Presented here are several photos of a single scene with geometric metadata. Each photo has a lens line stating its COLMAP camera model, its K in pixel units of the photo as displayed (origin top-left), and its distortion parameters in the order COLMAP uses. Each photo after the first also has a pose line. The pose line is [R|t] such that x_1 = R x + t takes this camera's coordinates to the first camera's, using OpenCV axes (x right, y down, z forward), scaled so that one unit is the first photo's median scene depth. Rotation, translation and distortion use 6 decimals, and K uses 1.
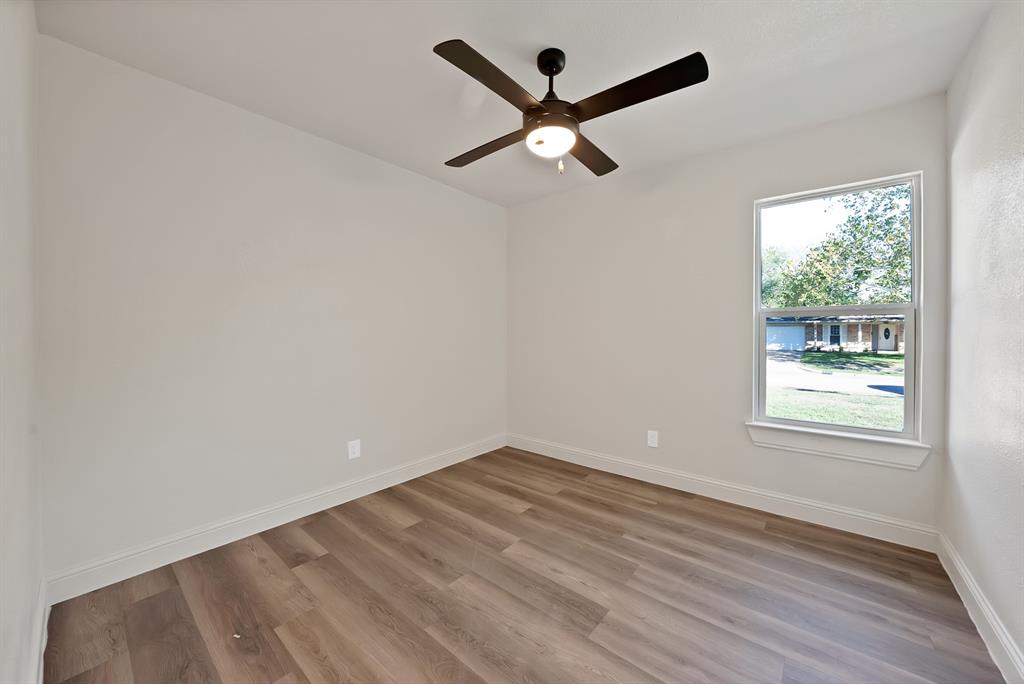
lens RADIAL K [[368.5, 0, 516.8], [0, 368.5, 348.8], [0, 0, 1]] dist [0.000618, 0.000049]
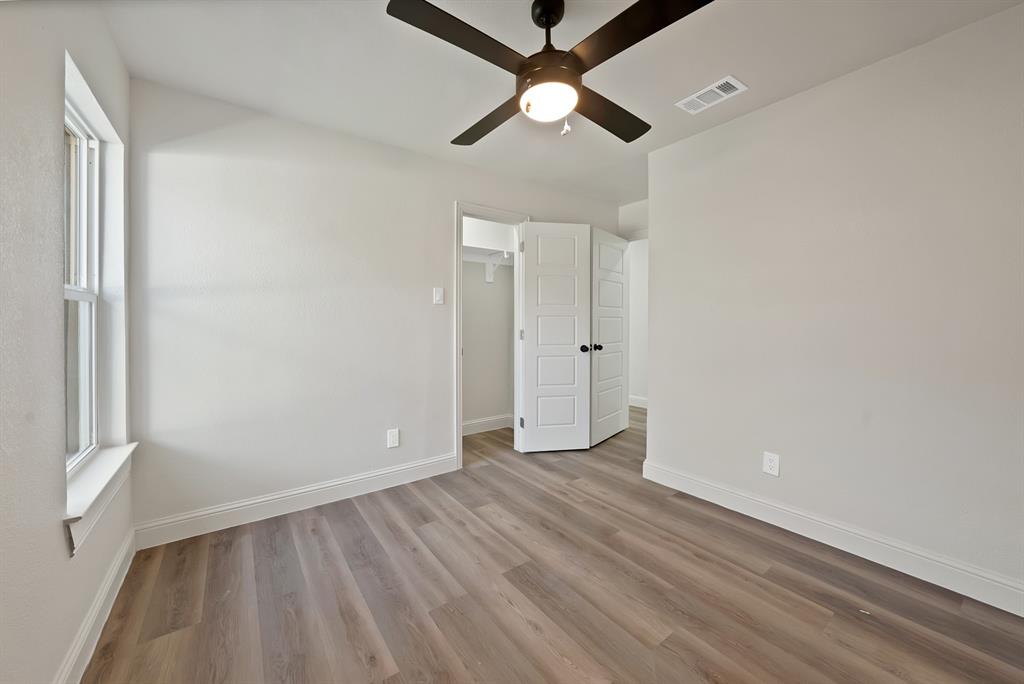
lens RADIAL K [[372.0, 0, 509.5], [0, 372.0, 338.4], [0, 0, 1]] dist [-0.030132, 0.007048]
pose [[-0.974618, -0.009096, 0.223690, -0.007770], [0.010664, 0.996154, 0.086971, -0.072132], [-0.223620, 0.087149, -0.970772, 1.861620]]
